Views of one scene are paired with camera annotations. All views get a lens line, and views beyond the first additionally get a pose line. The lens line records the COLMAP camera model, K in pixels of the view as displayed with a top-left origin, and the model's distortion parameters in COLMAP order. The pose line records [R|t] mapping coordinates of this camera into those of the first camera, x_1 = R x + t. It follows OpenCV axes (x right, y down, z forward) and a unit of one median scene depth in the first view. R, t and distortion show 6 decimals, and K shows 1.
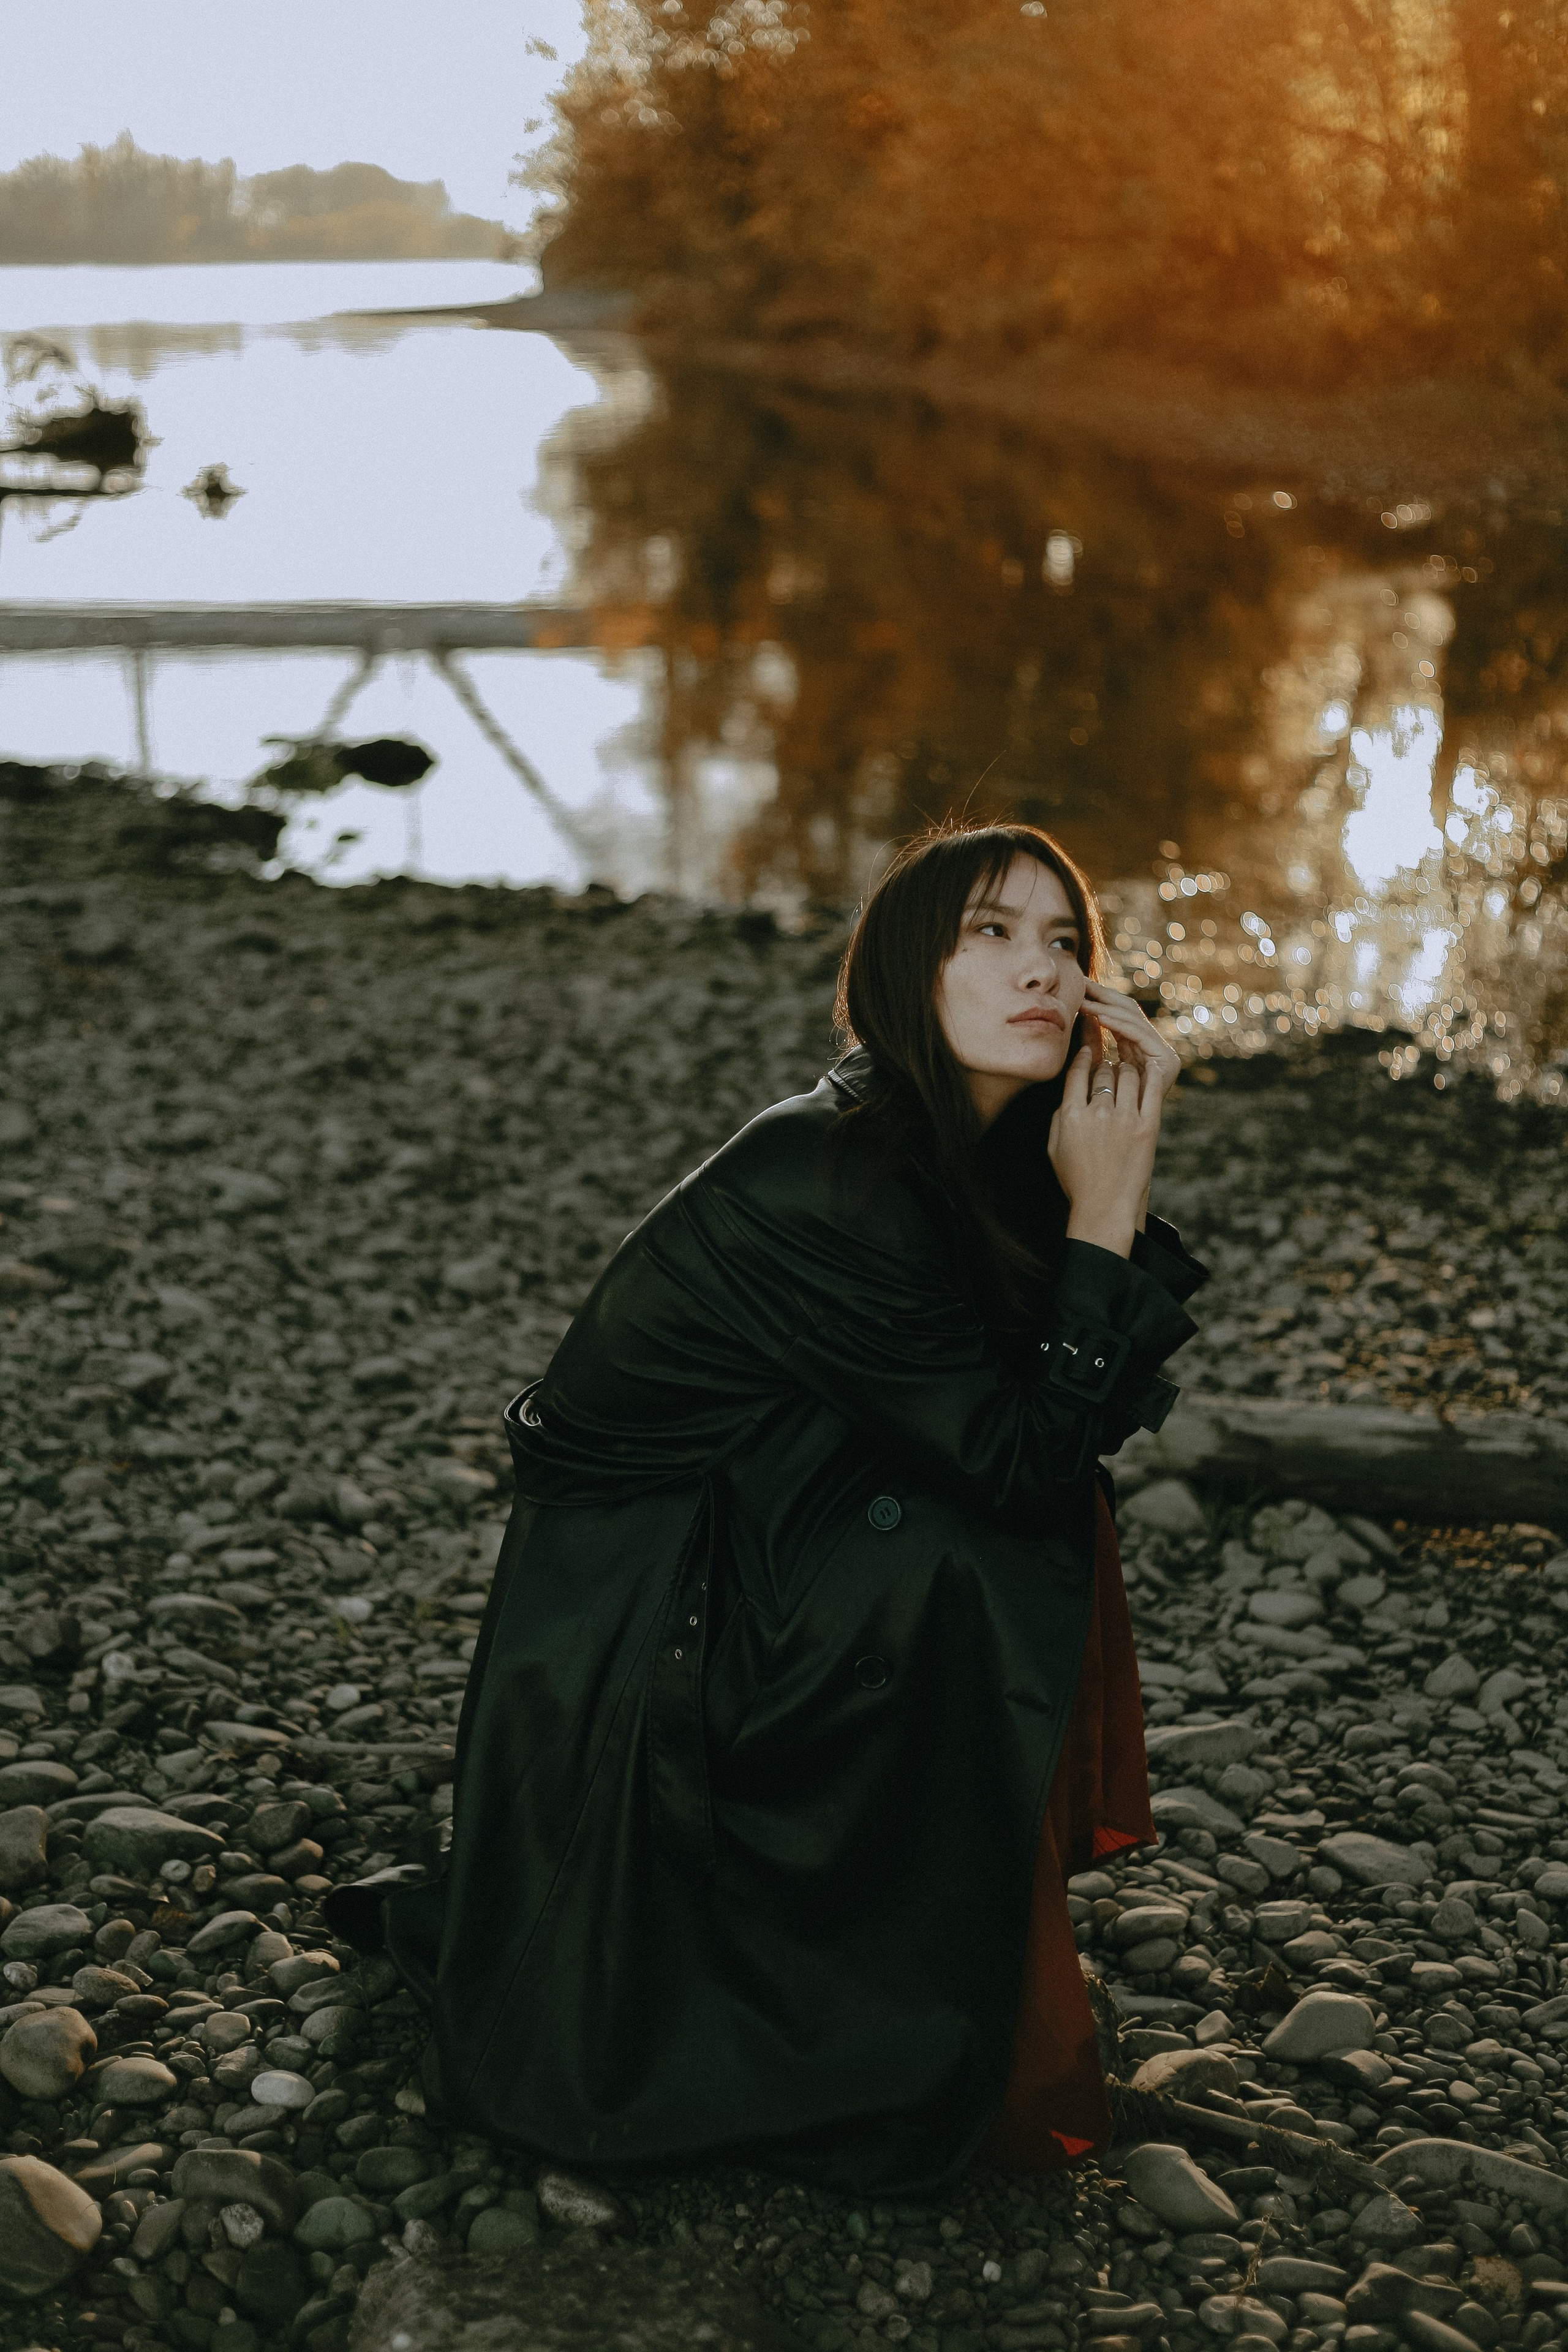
lens RADIAL K [[3227.8, 0, 834.4], [0, 3227.8, 1118.1], [0, 0, 1]] dist [0.183359, -0.330847]
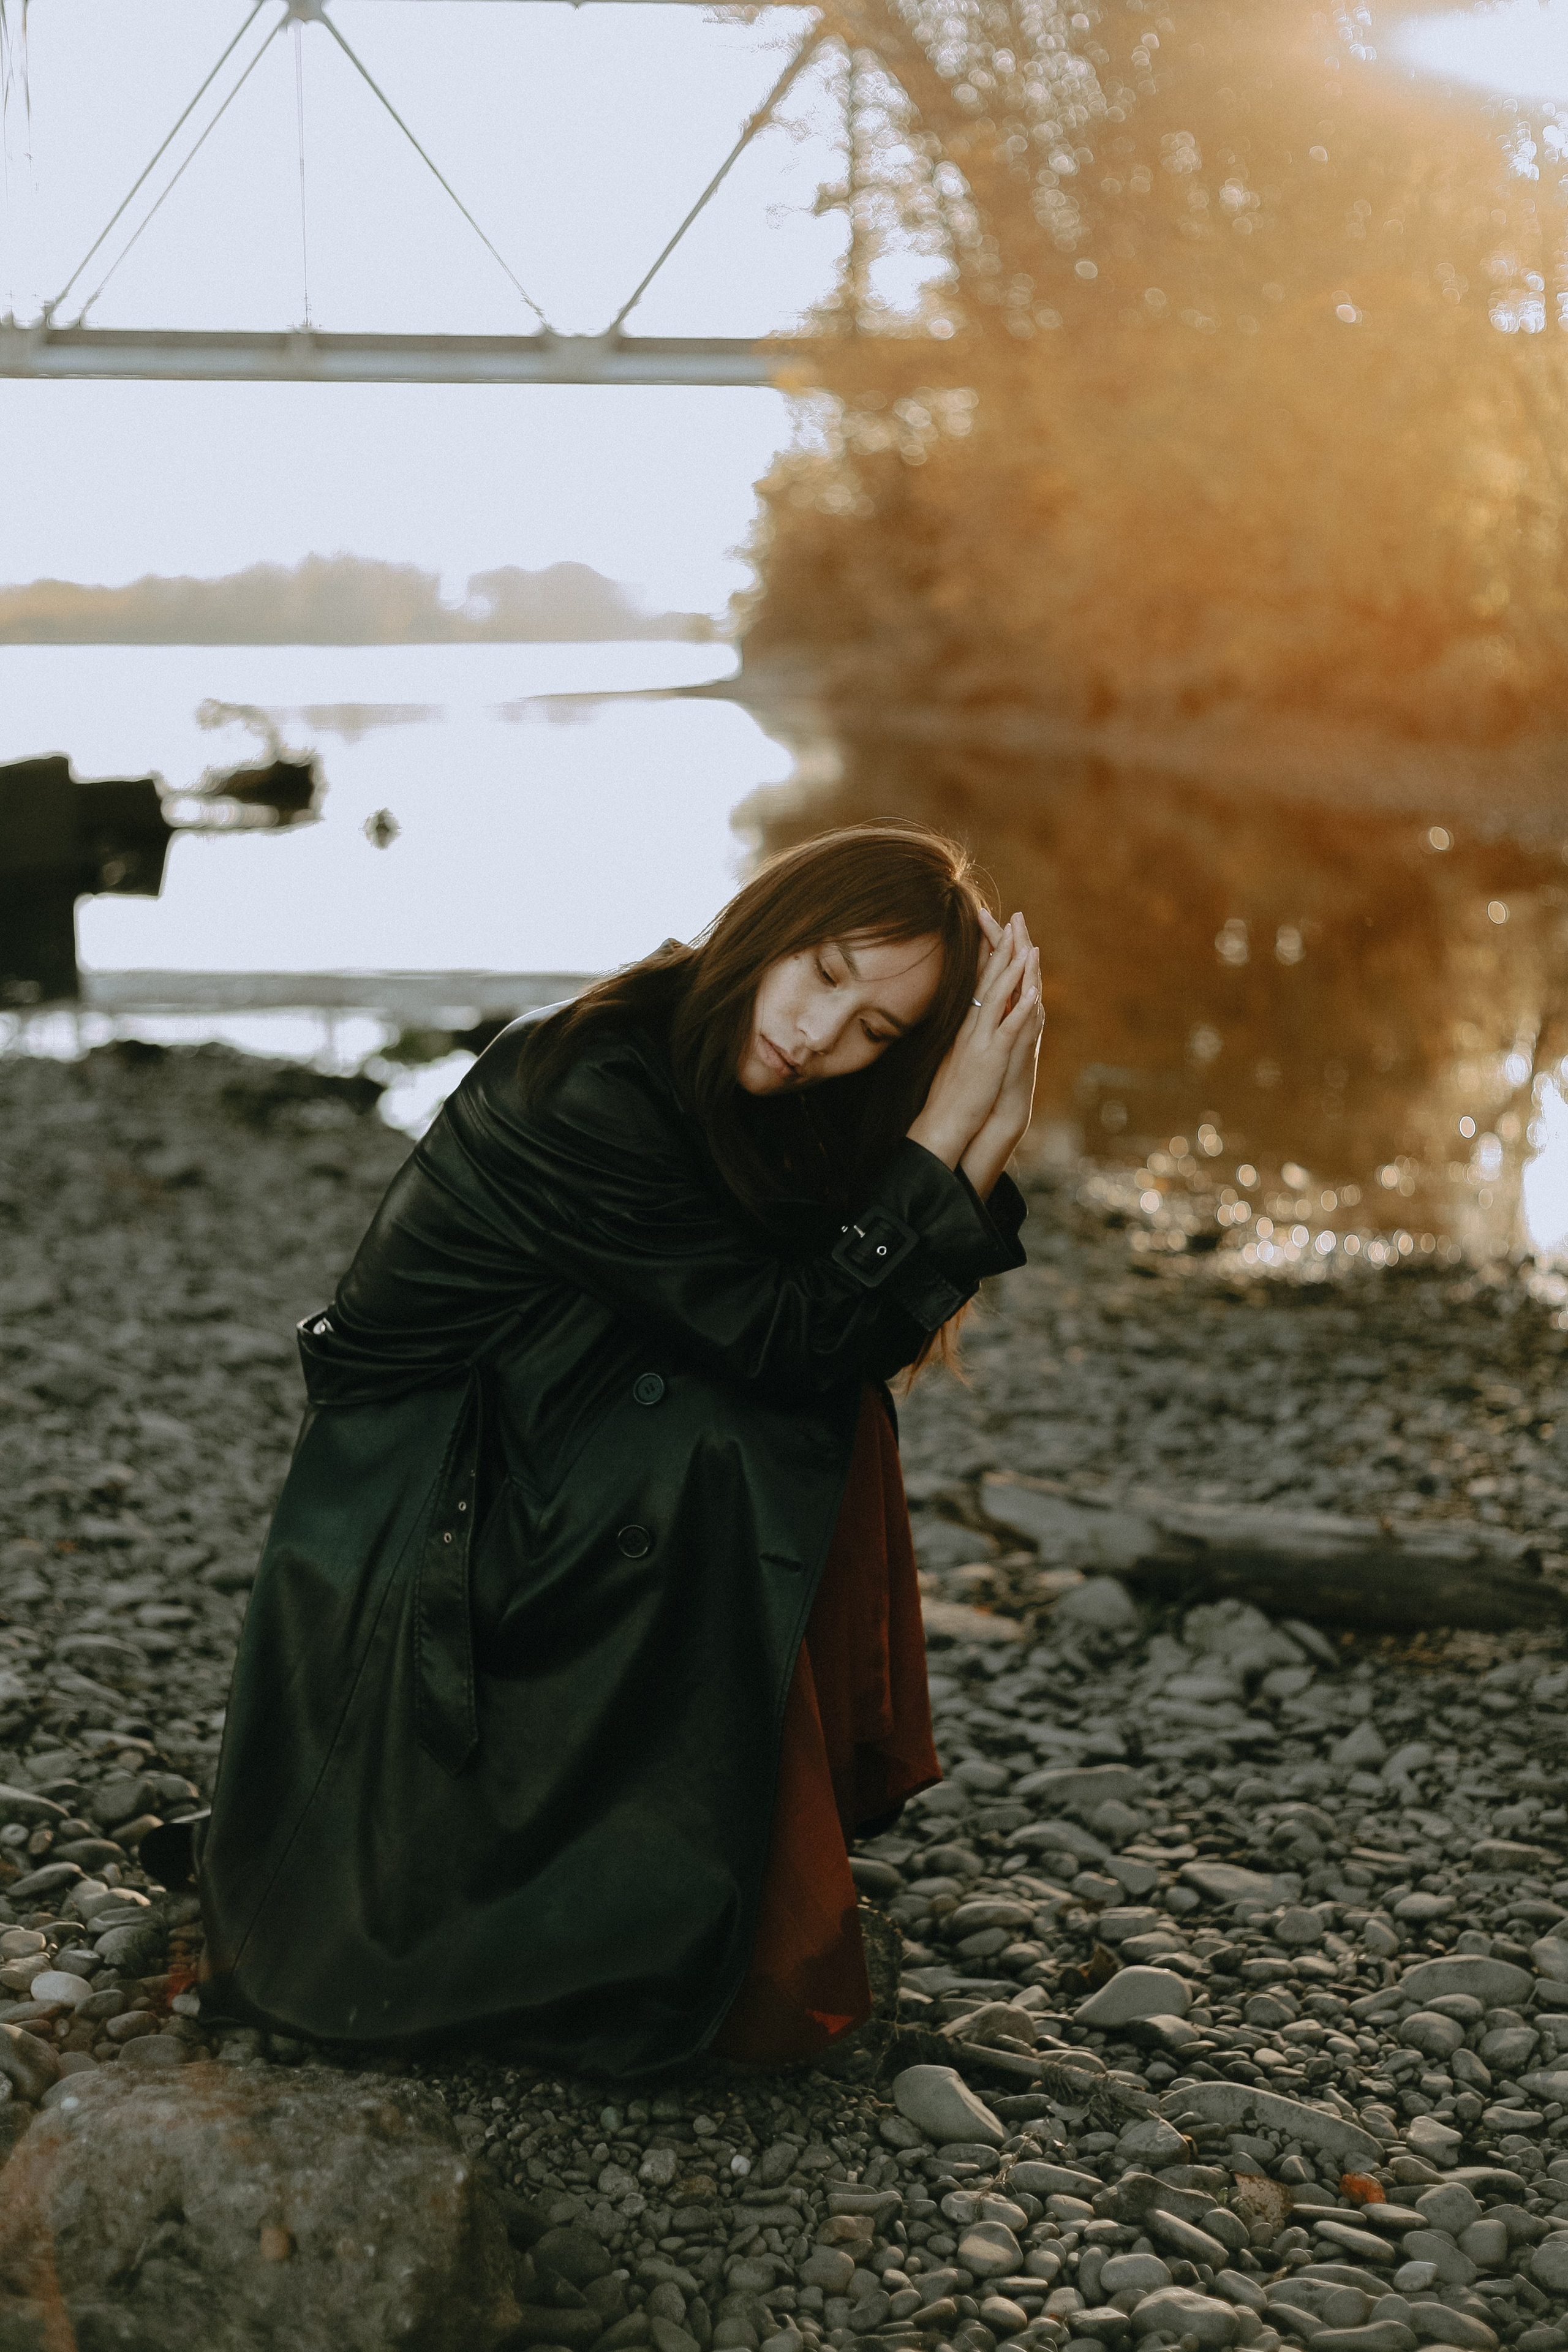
lens RADIAL K [[3276.5, 0, 864.5], [0, 3276.5, 1172.1], [0, 0, 1]] dist [0.156145, -0.283672]
pose [[0.998718, 0.009615, -0.049707, 0.087732], [-0.014501, 0.994993, -0.098892, 0.098561], [0.048508, 0.099486, 0.993856, -0.021344]]
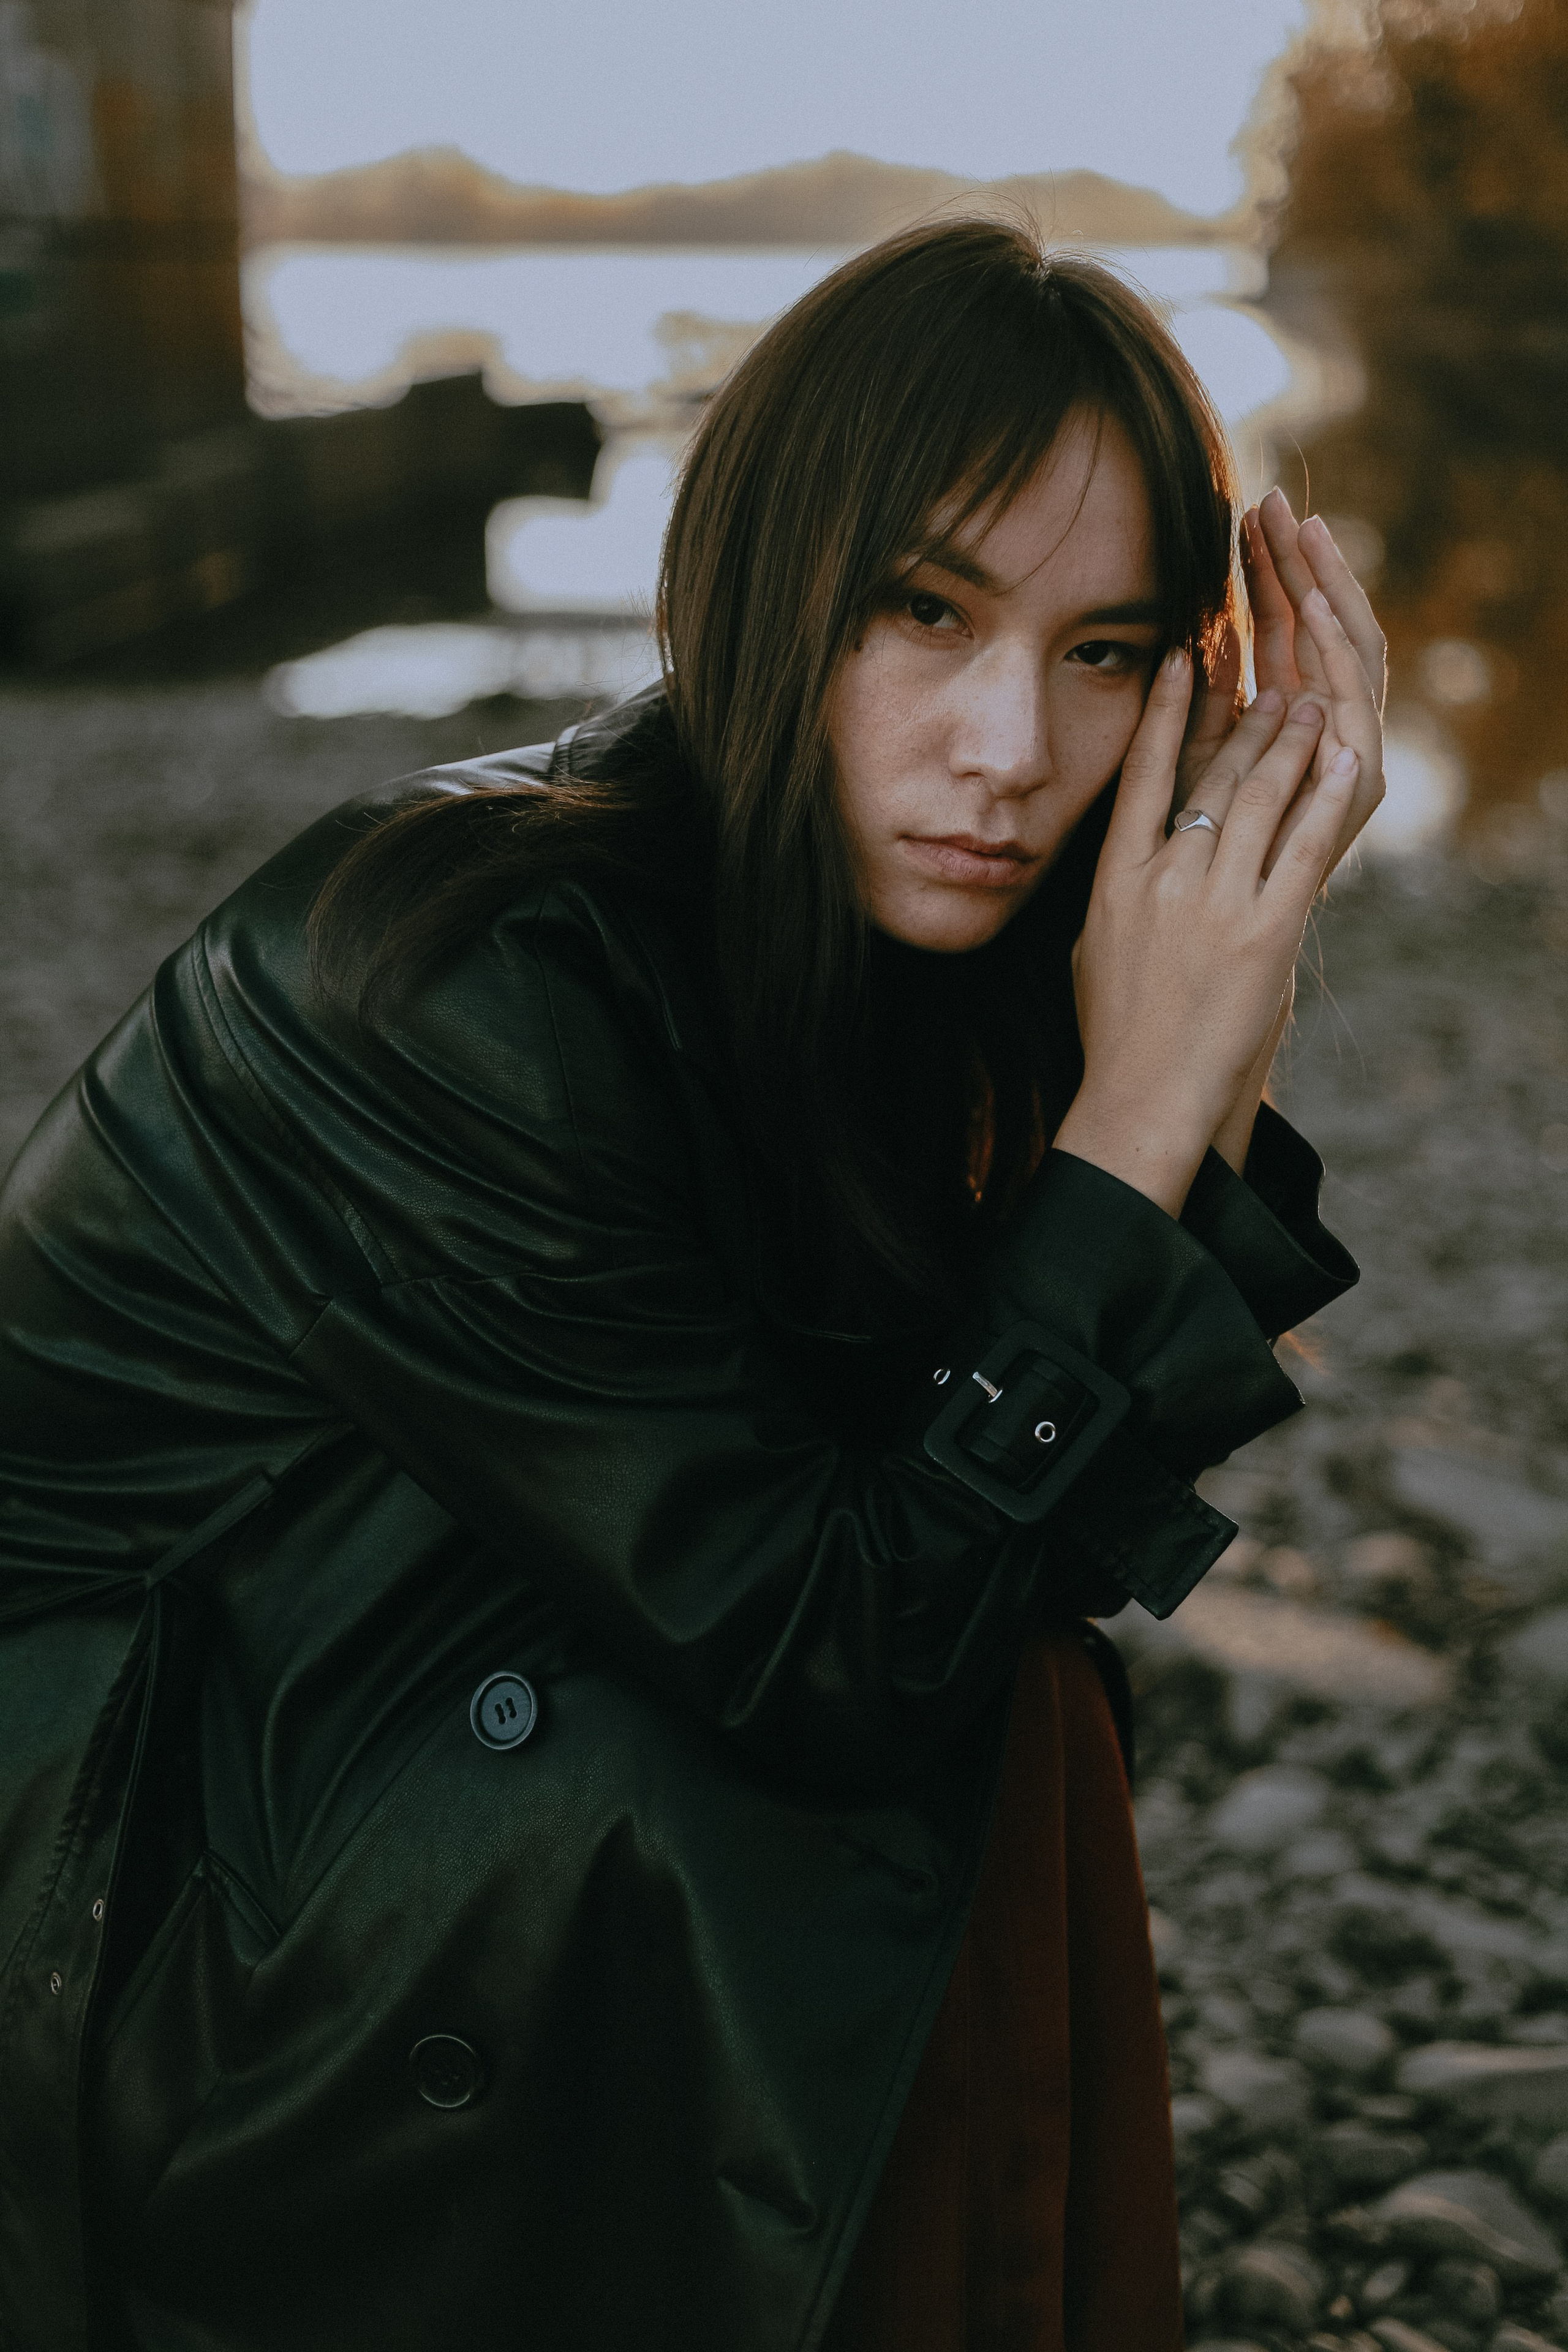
lens RADIAL K [[3227.8, 0, 834.4], [0, 3227.8, 1118.1], [0, 0, 1]] dist [0.183359, -0.330847]
pose [[0.976586, 0.069213, -0.203691, 0.093767], [-0.069443, 0.997568, 0.006028, 0.022972], [0.203613, 0.008258, 0.979017, 0.371961]]
